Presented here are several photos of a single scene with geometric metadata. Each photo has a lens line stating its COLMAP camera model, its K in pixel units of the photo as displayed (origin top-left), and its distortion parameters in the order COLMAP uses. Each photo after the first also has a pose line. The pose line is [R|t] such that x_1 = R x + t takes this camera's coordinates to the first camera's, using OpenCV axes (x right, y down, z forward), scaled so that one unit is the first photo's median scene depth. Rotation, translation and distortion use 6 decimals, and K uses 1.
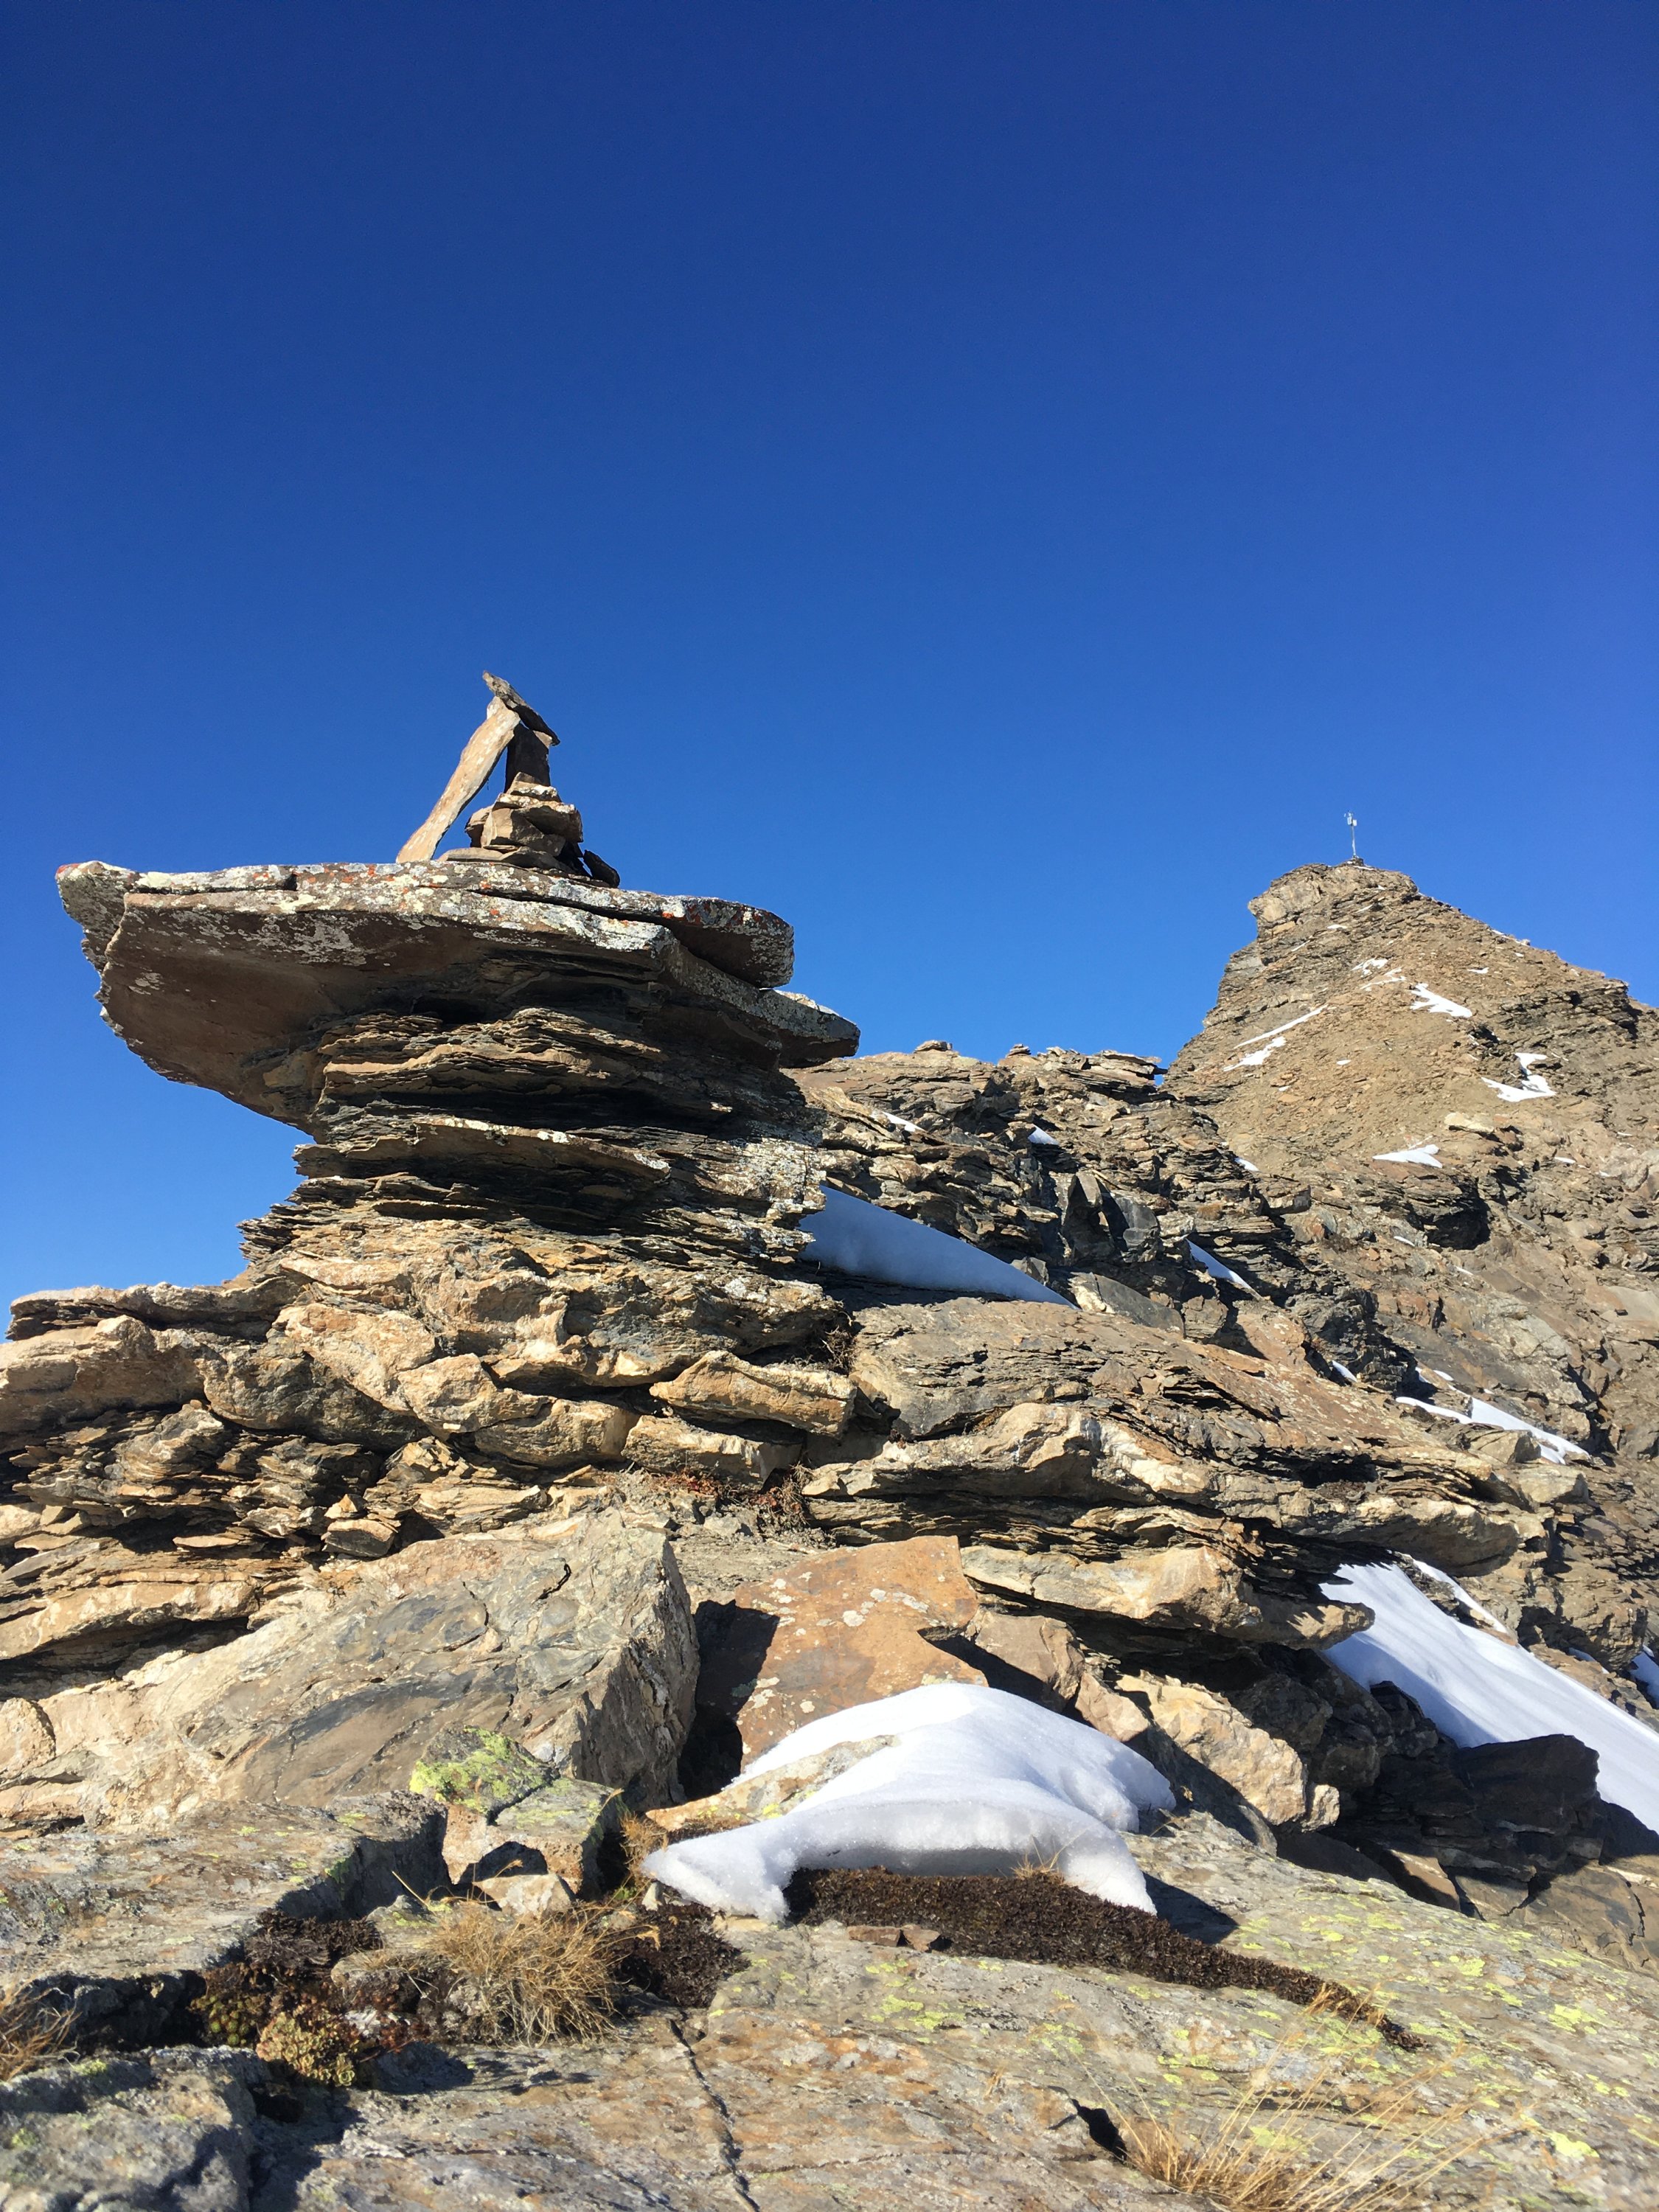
lens RADIAL K [[1832.9, 0, 774.8], [0, 1832.9, 1108.0], [0, 0, 1]] dist [-0.000706, 0.001132]
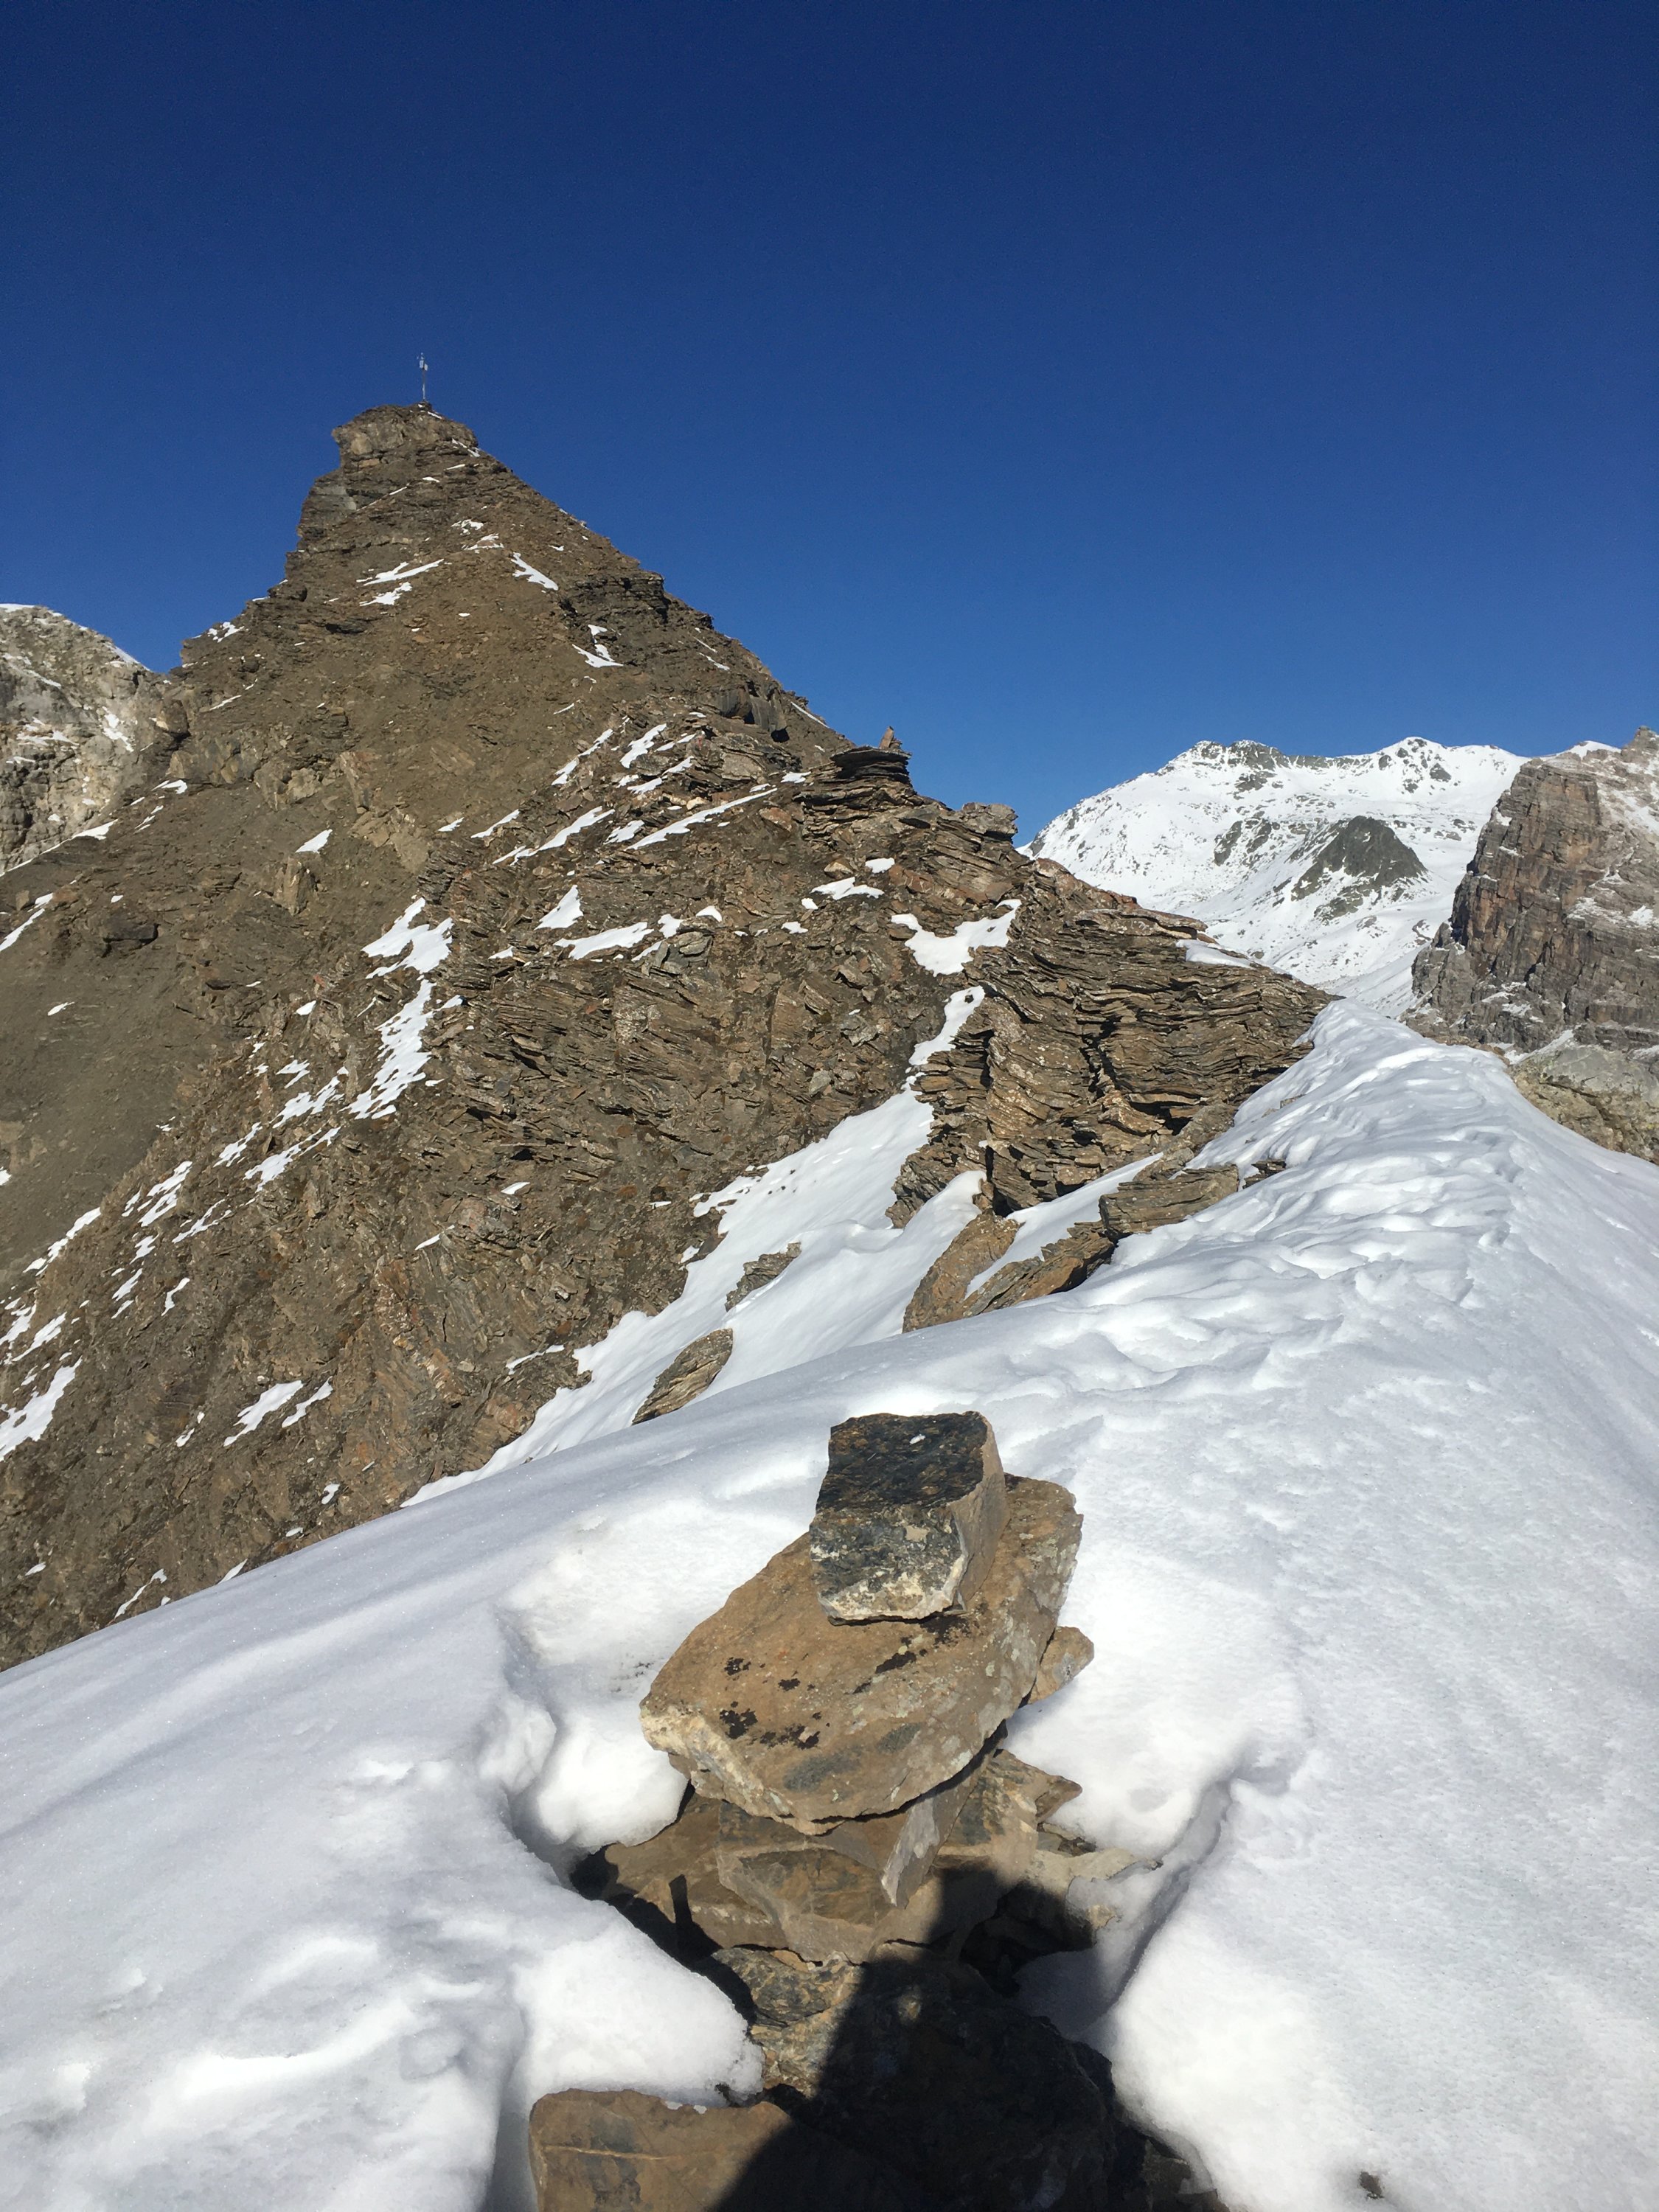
lens RADIAL K [[1836.2, 0, 823.0], [0, 1836.2, 1114.8], [0, 0, 1]] dist [0.046802, -0.015050]
pose [[0.833896, -0.016497, 0.551675, -0.596613], [-0.130524, 0.965305, 0.226161, -0.040479], [-0.536266, -0.260602, 0.802811, -0.728793]]
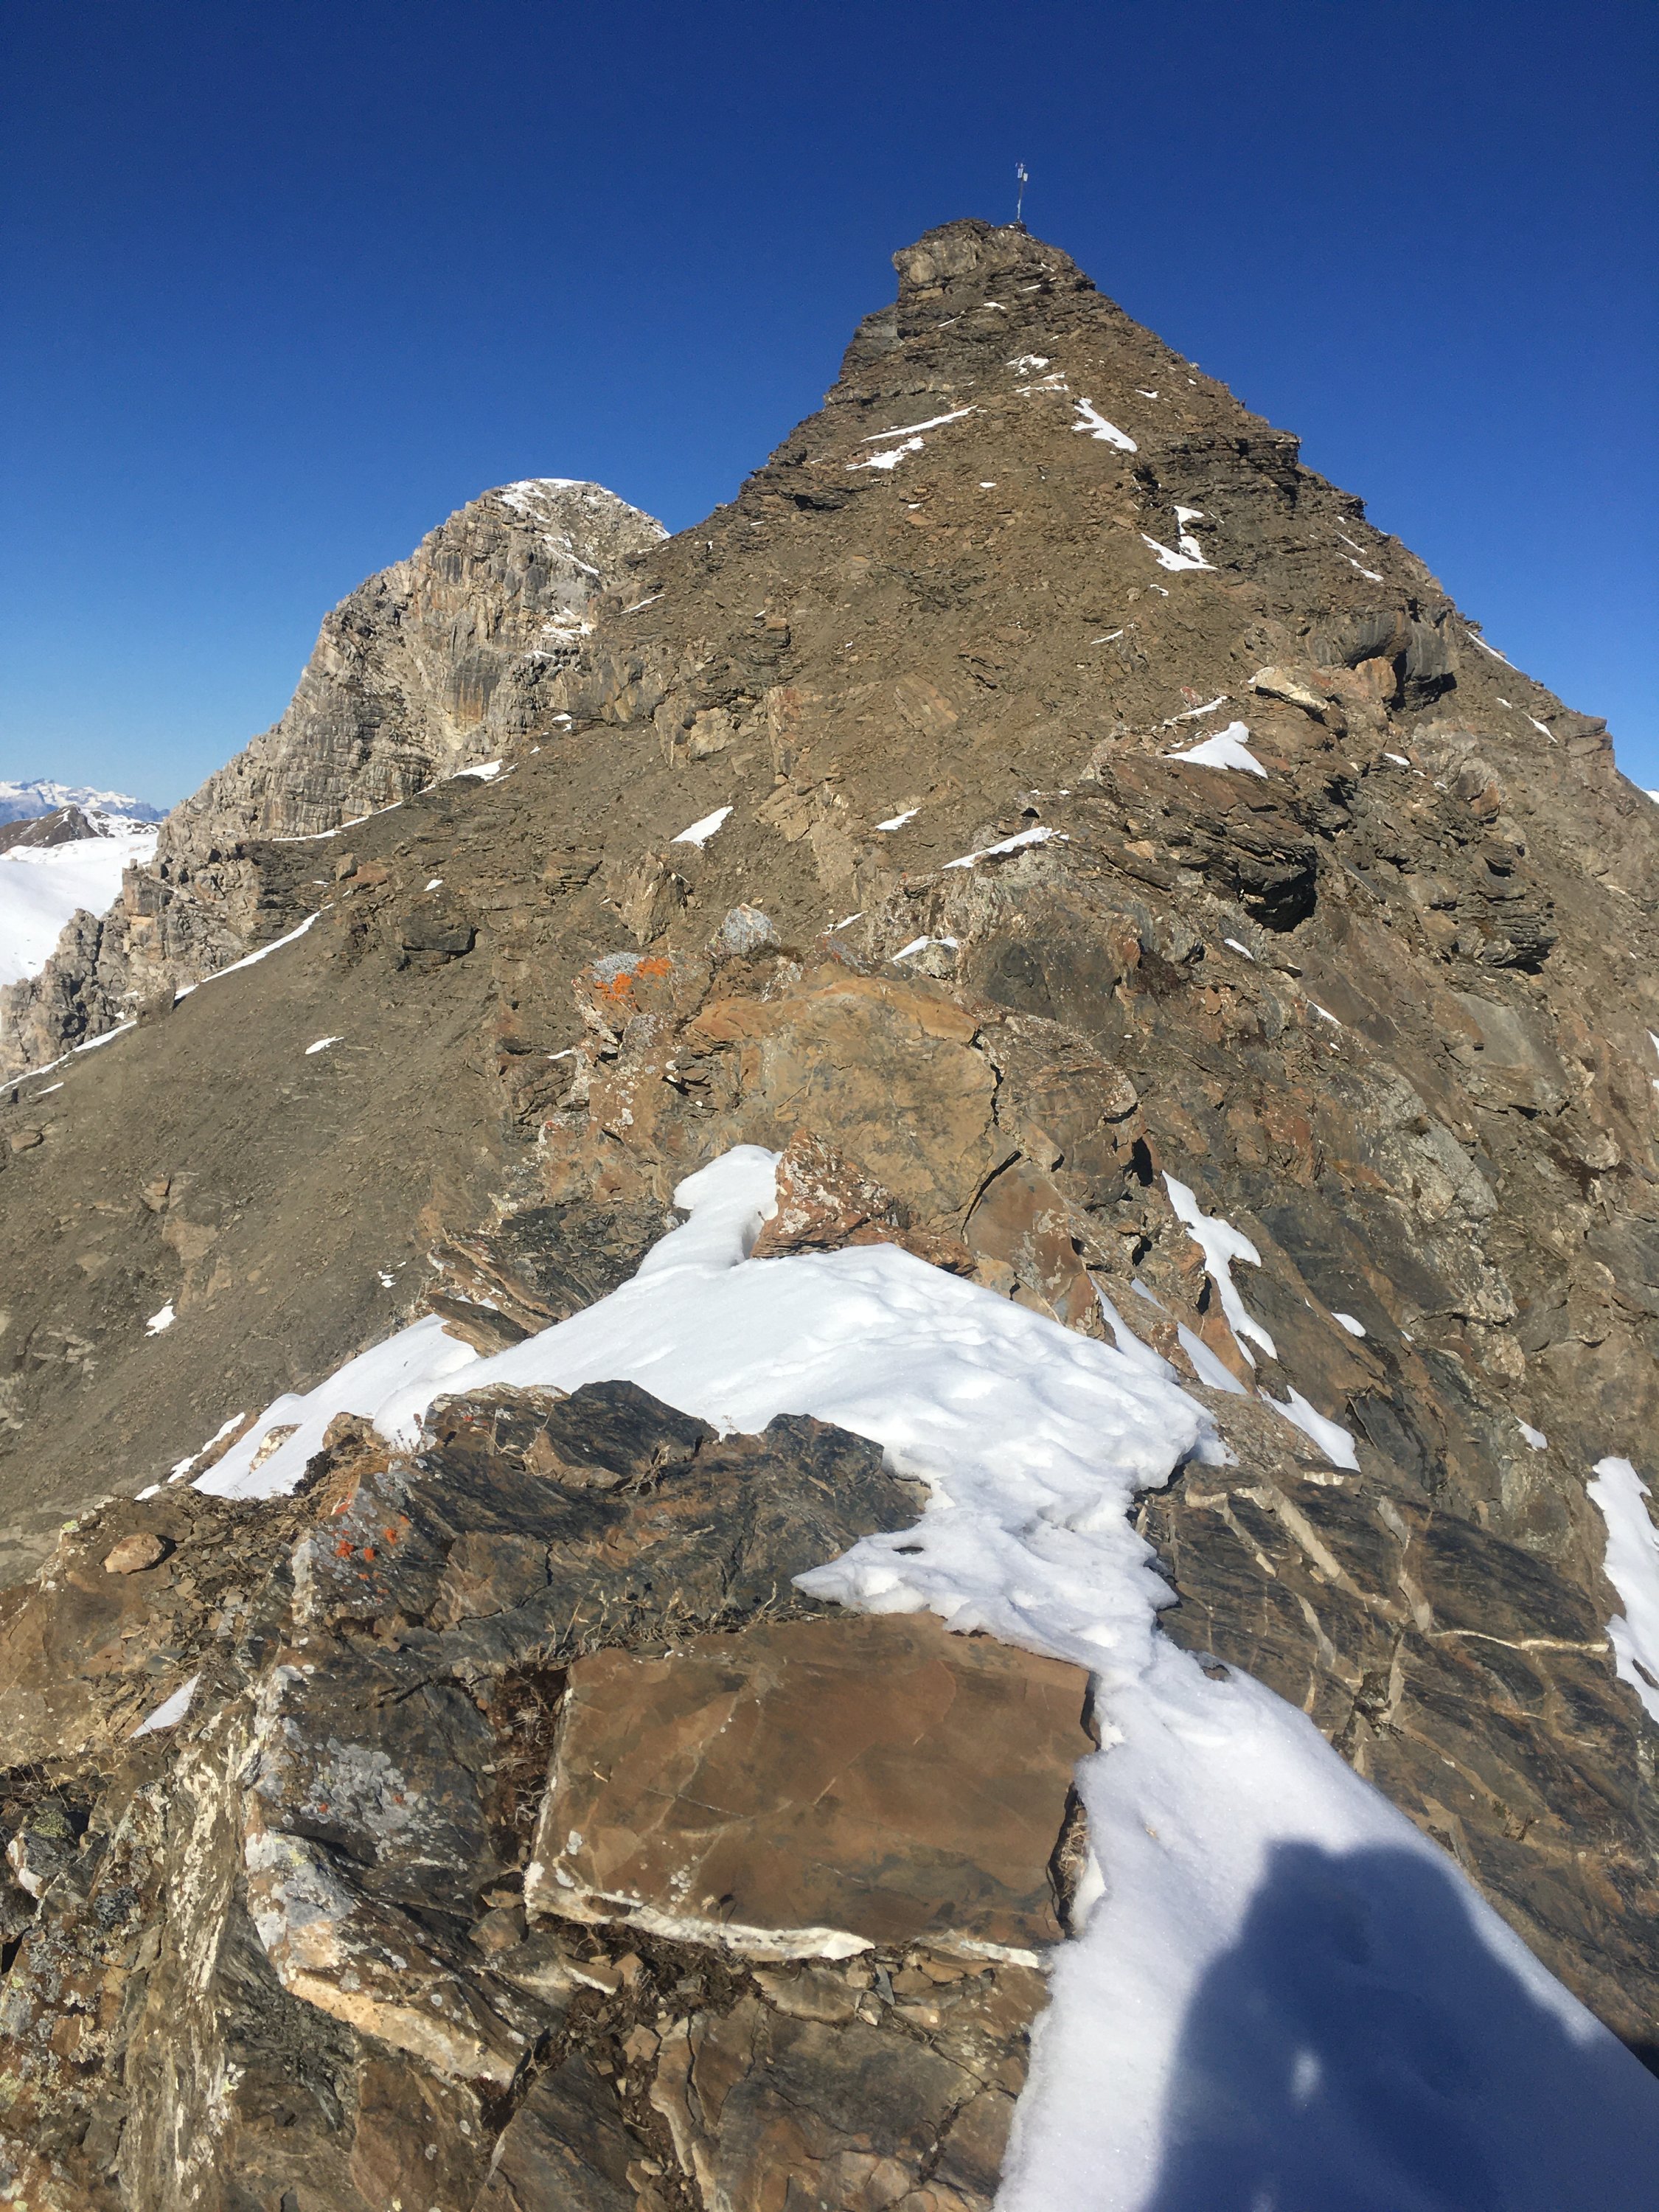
lens RADIAL K [[1836.2, 0, 823.0], [0, 1836.2, 1114.8], [0, 0, 1]] dist [0.046802, -0.015050]
pose [[0.956362, 0.070653, 0.283513, 0.069852], [-0.163082, 0.934194, 0.317311, -0.037764], [-0.242437, -0.349700, 0.904950, 0.520305]]
